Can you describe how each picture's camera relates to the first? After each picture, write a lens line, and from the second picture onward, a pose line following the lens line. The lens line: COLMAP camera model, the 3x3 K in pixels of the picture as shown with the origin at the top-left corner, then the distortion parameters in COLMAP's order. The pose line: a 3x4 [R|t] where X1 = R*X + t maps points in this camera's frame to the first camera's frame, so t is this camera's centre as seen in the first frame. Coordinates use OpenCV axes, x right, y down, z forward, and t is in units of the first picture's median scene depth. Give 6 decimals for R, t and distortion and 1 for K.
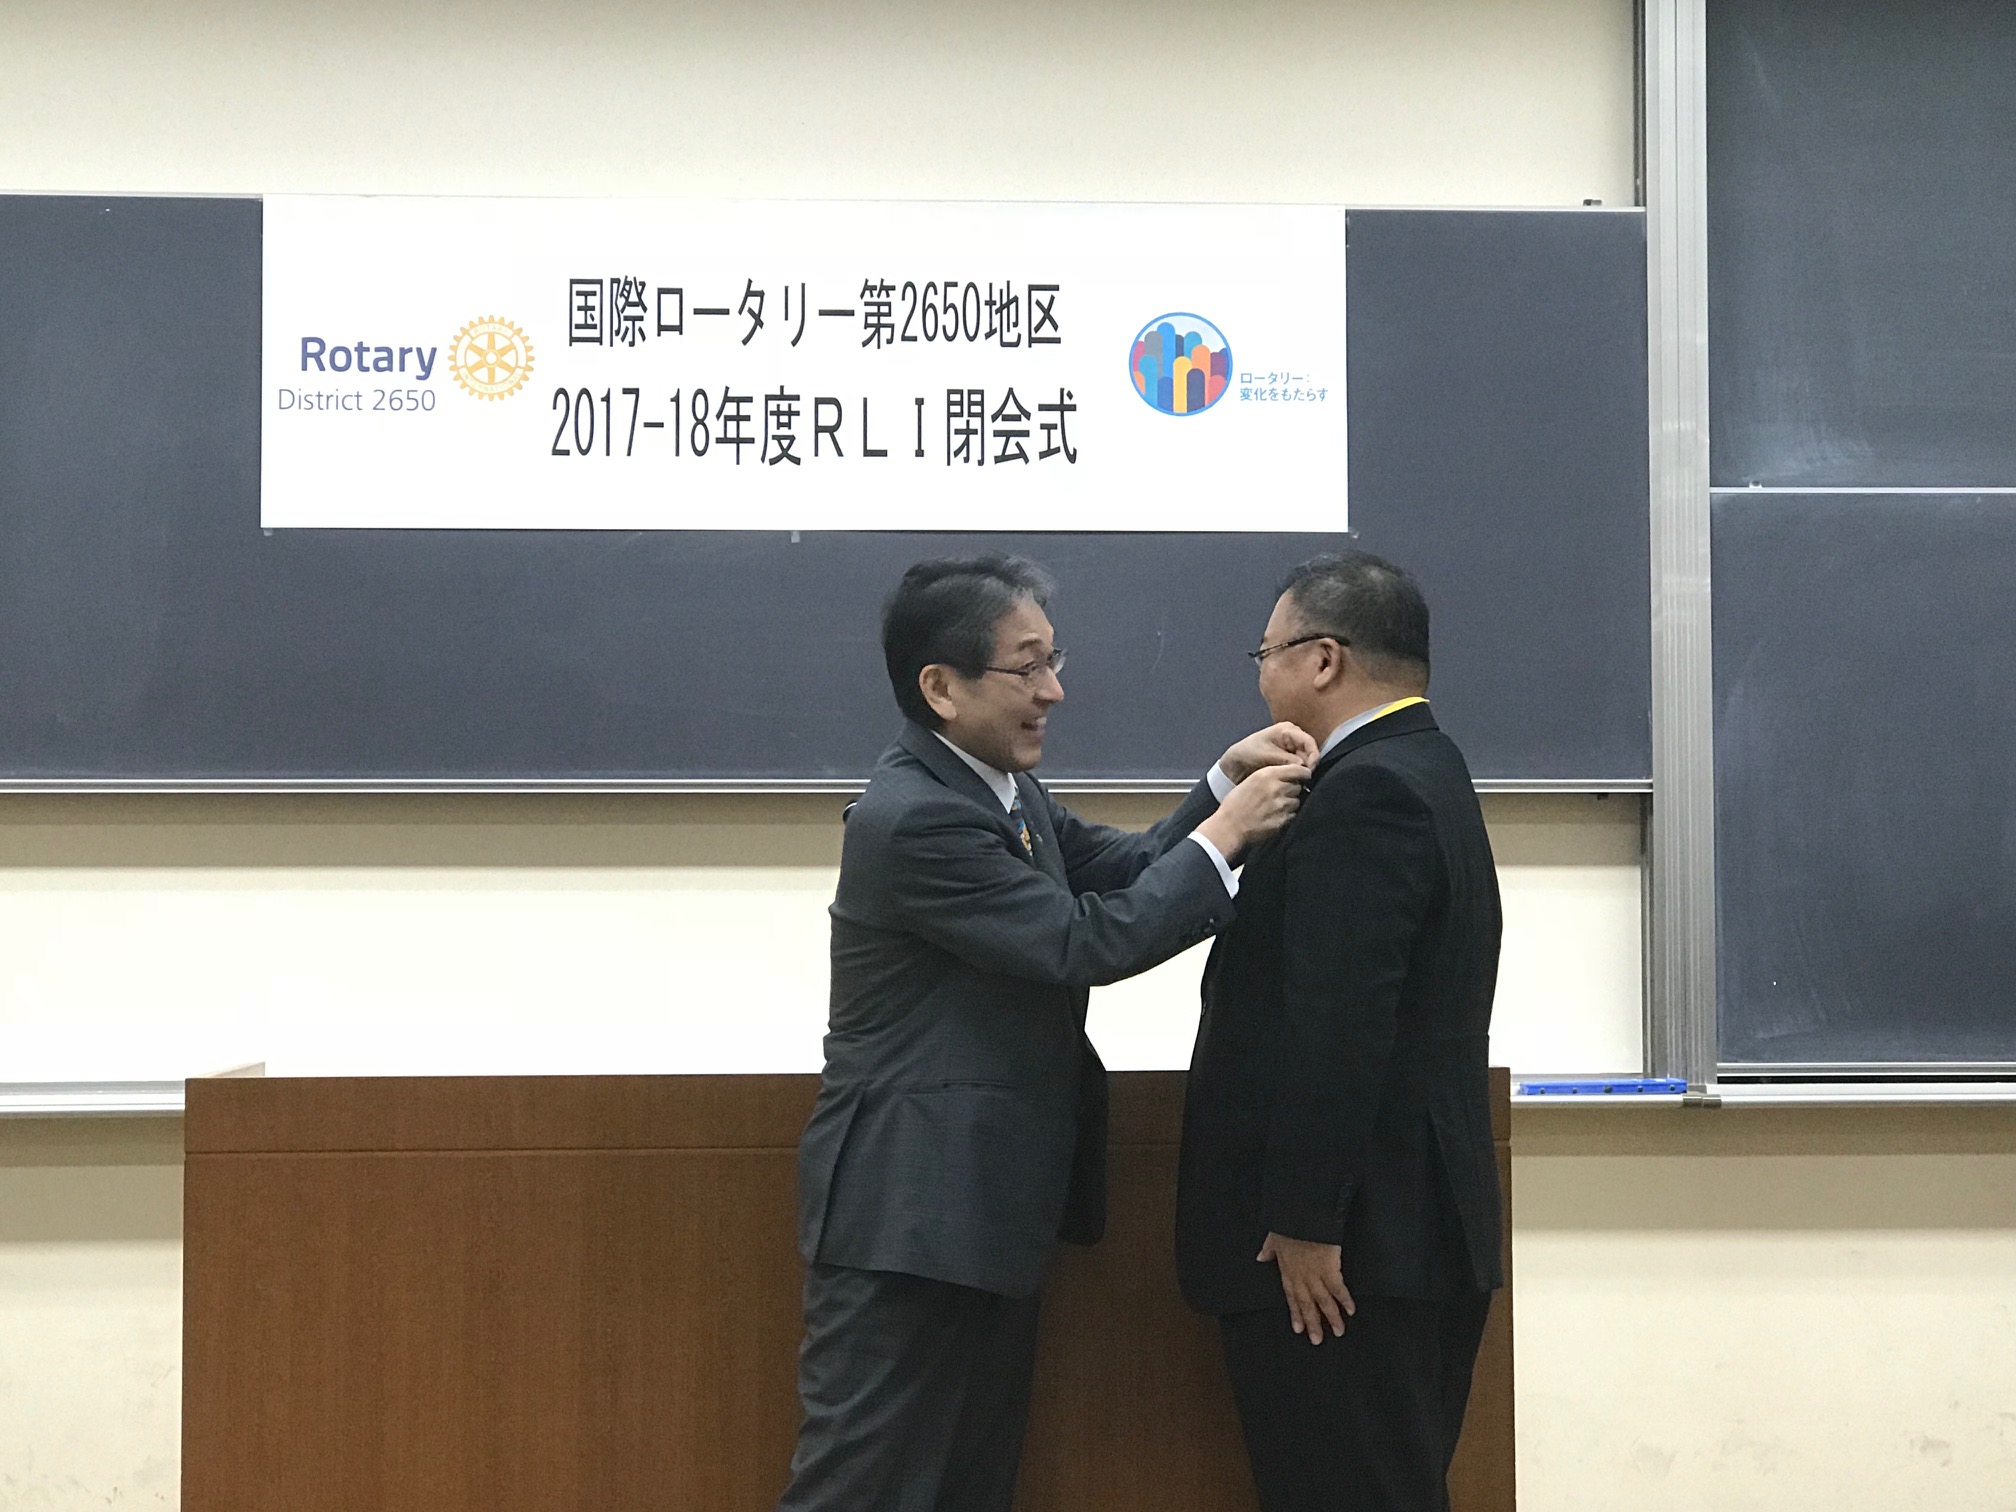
lens RADIAL K [[4121.6, 0, 980.4], [0, 4121.6, 742.4], [0, 0, 1]] dist [0.001675, 0.000000]
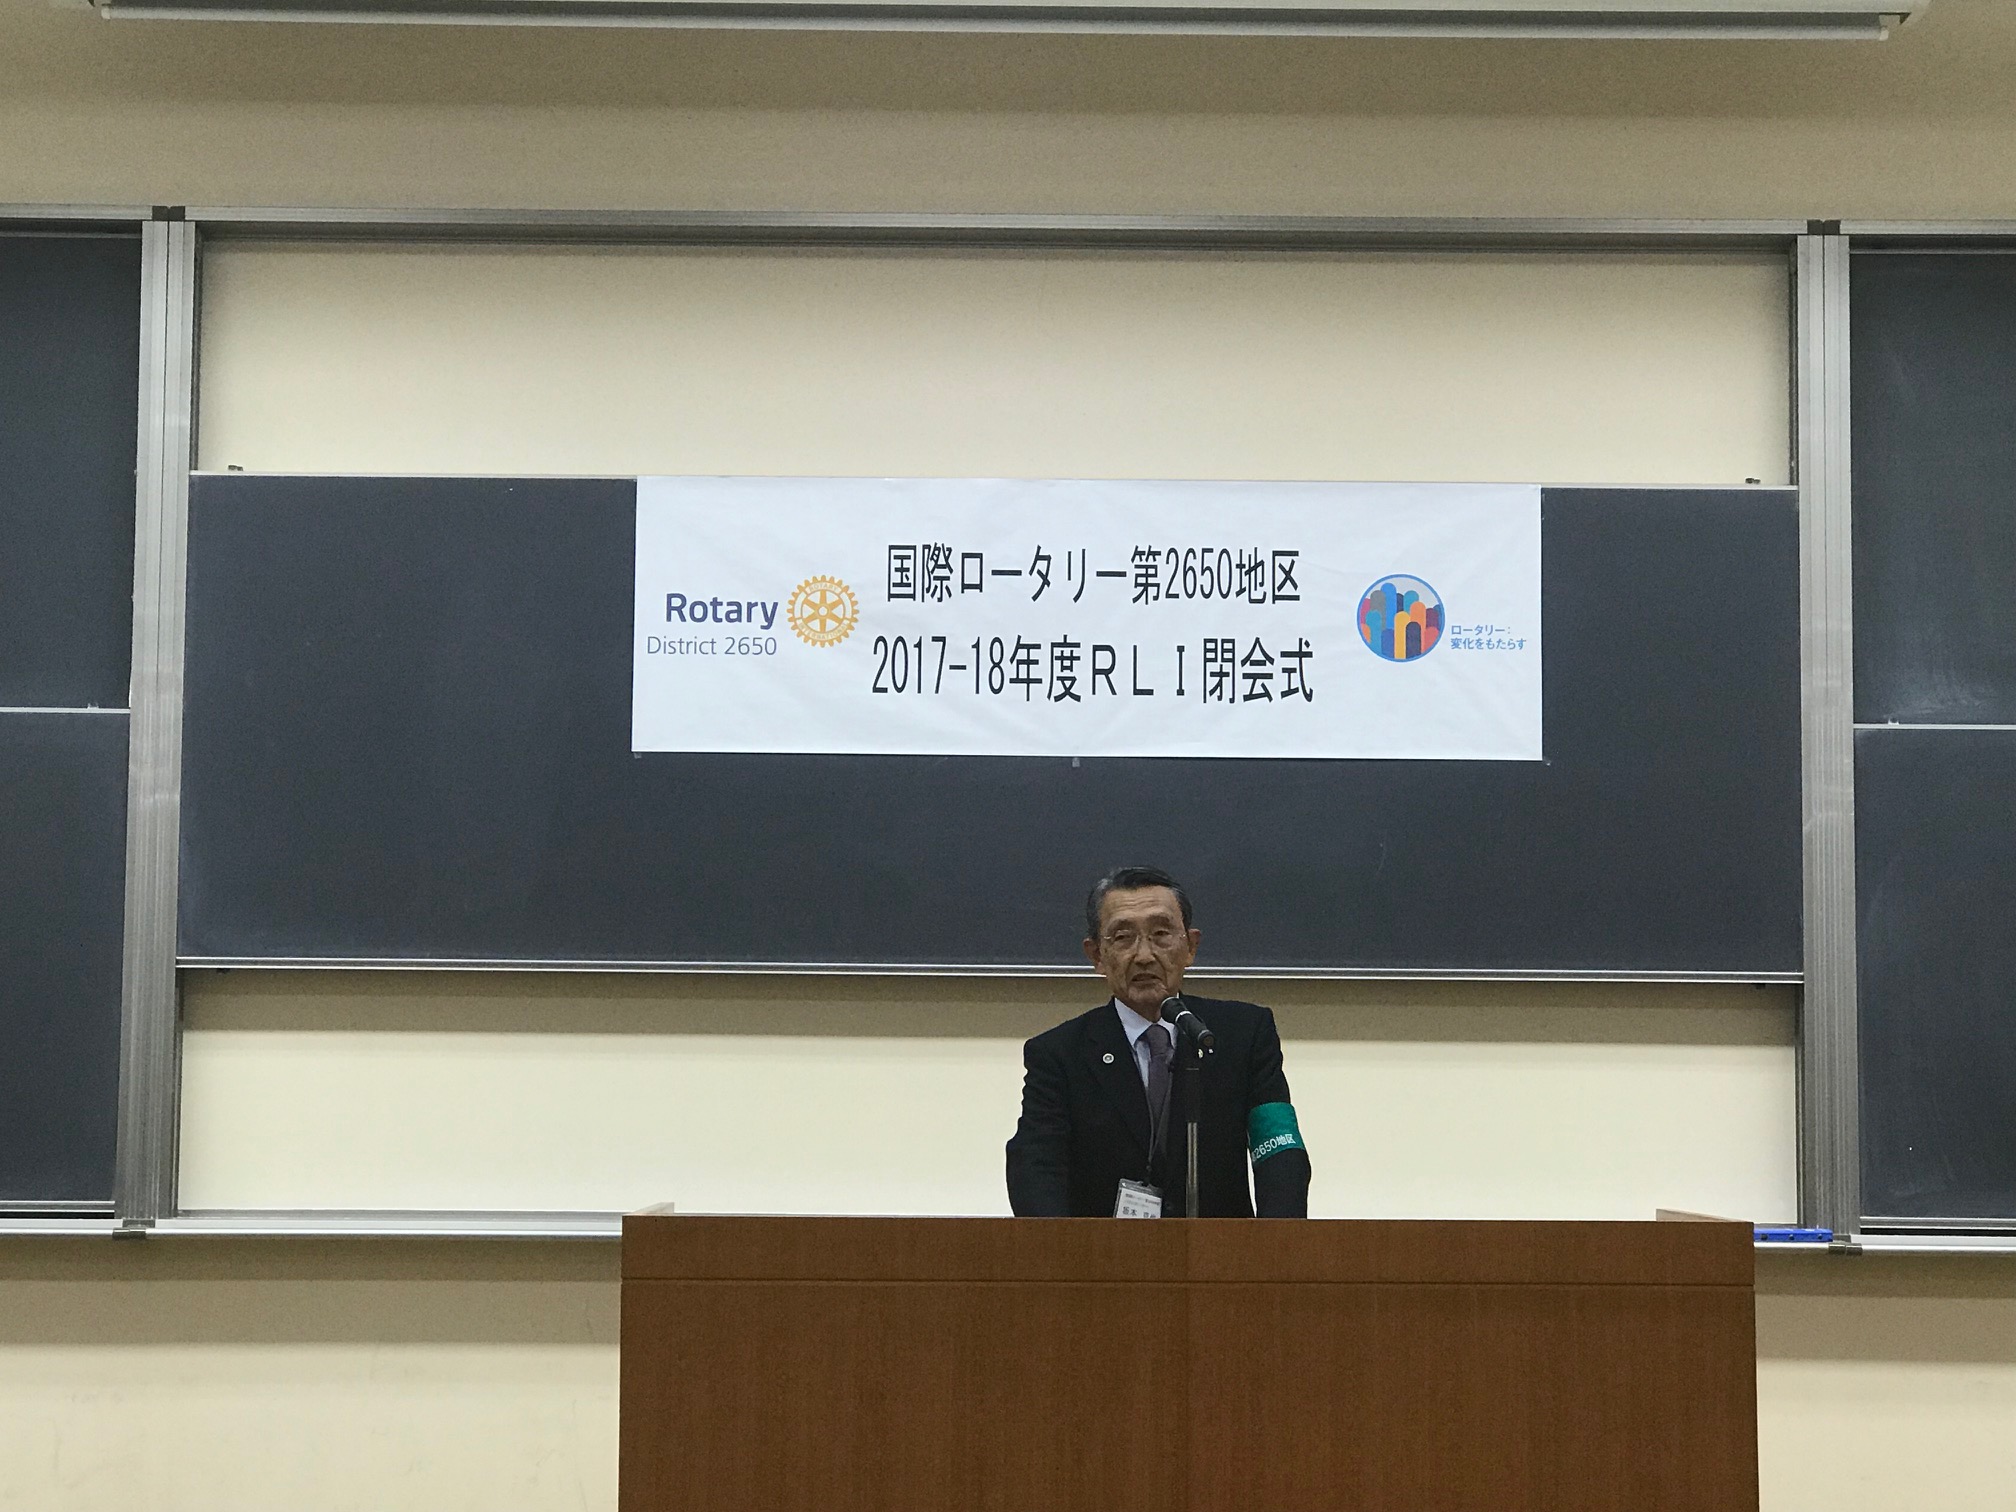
lens RADIAL K [[4121.6, 0, 862.3], [0, 4121.6, 731.6], [0, 0, 1]] dist [0.001675, 0.000000]
pose [[0.997565, 0.006947, -0.069390, -0.023698], [-0.009376, 0.999352, -0.034742, -0.016537], [0.069104, 0.035308, 0.996984, -0.193277]]
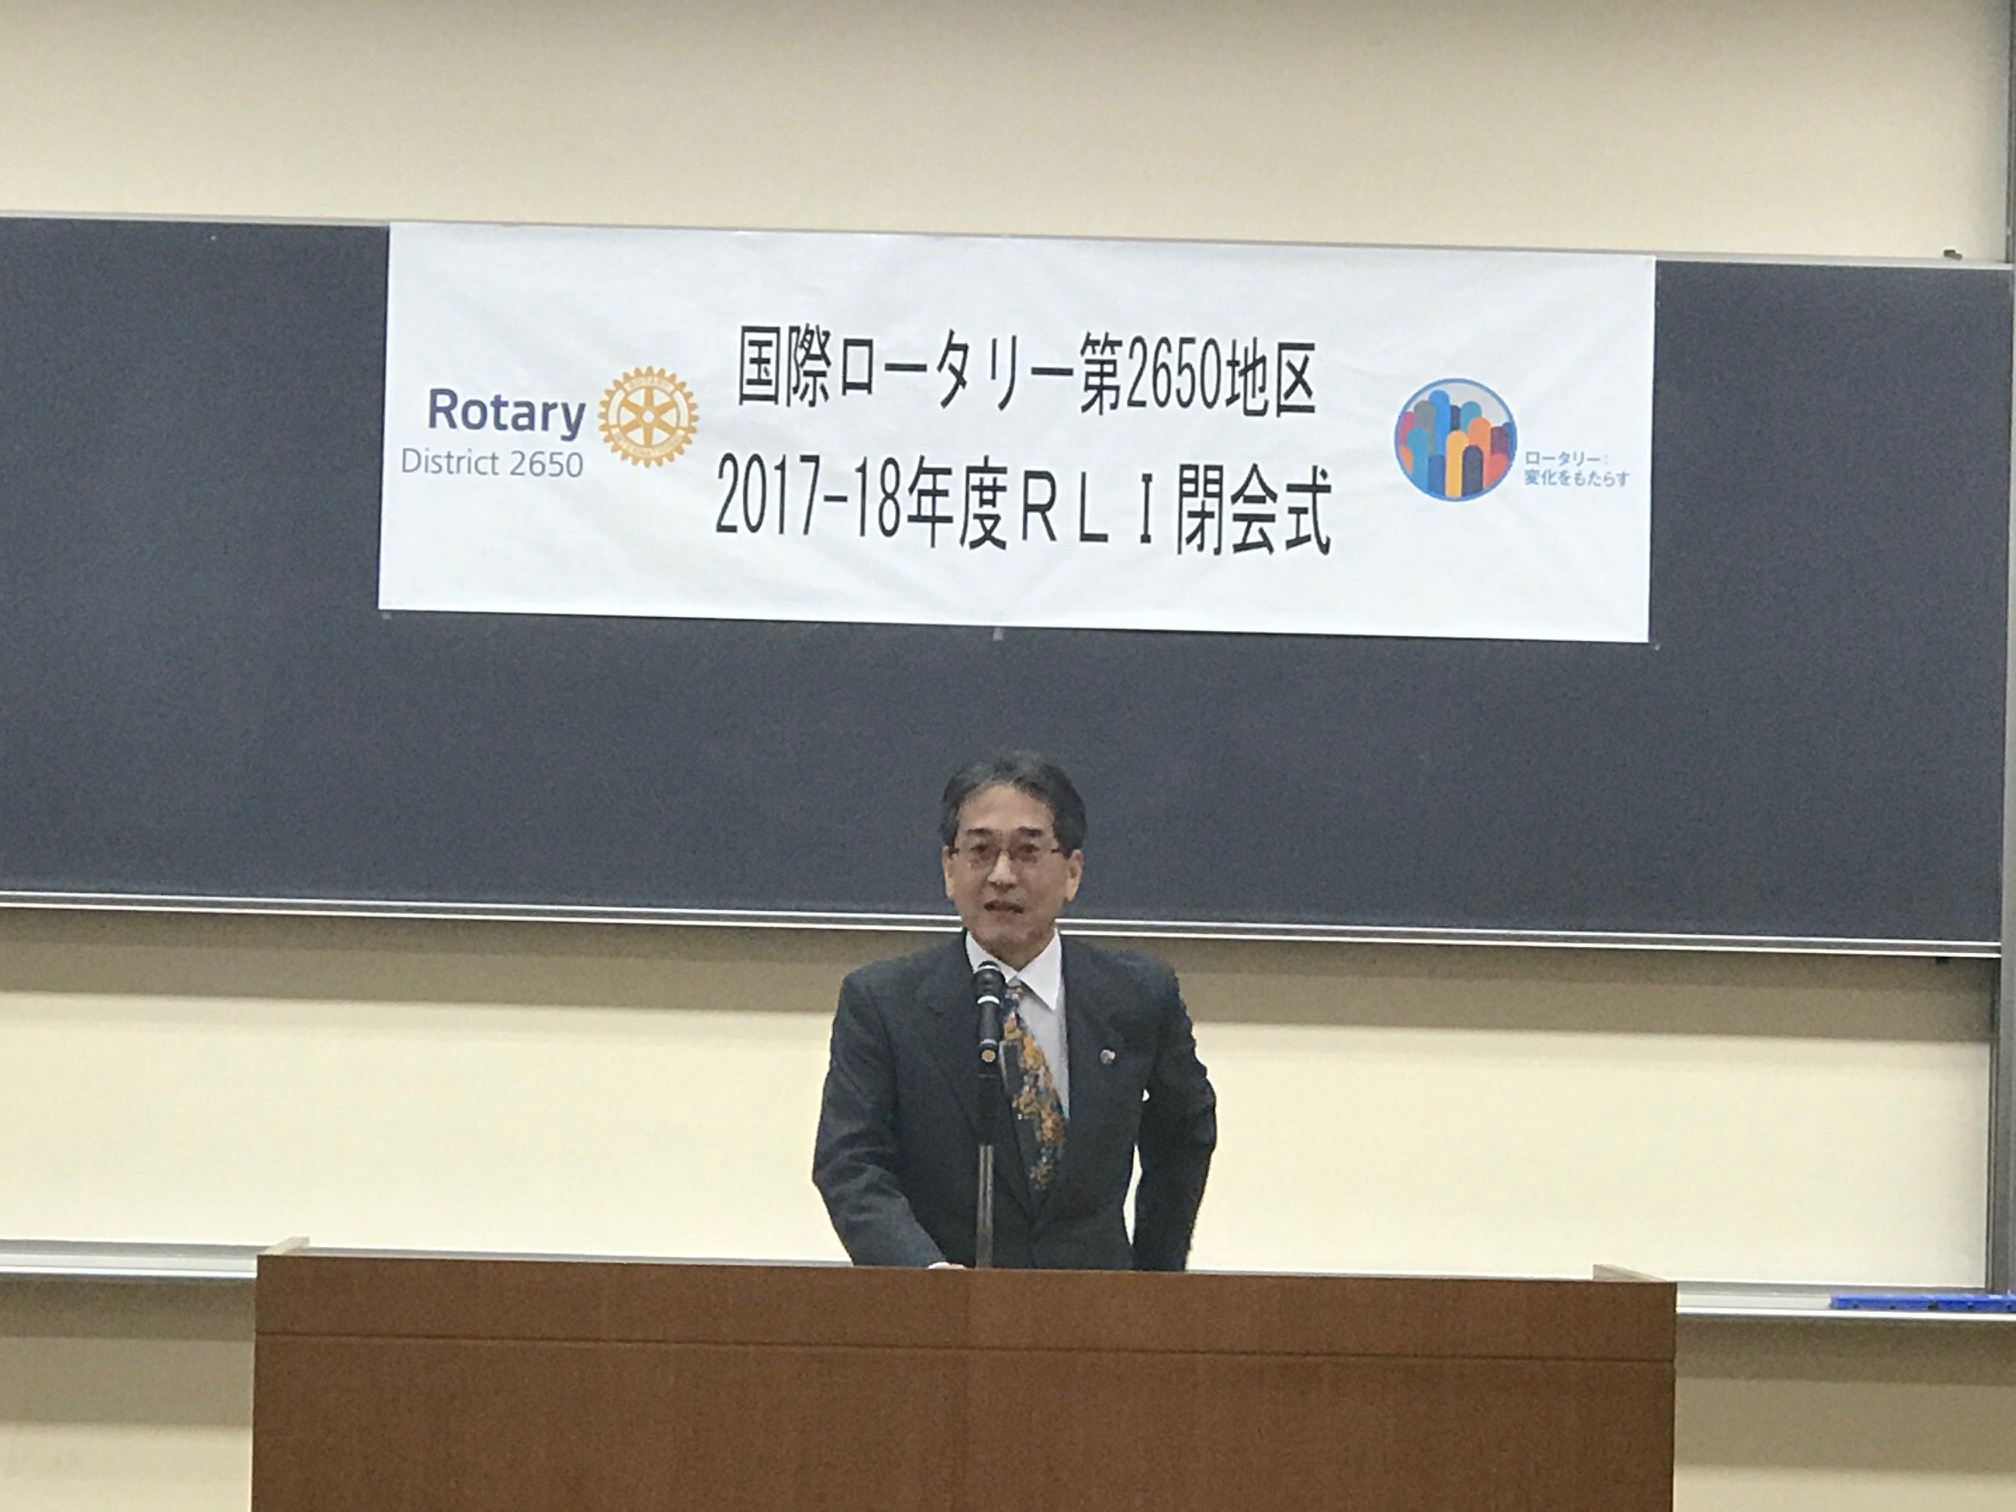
lens RADIAL K [[7845.9, 0, 1020.3], [0, 7845.9, 755.6], [0, 0, 1]] dist [-0.149484, 0.000000]
pose [[0.997899, 0.026255, -0.059226, 0.056739], [-0.024944, 0.999430, 0.022767, -0.061616], [0.059790, -0.021242, 0.997985, -0.622392]]
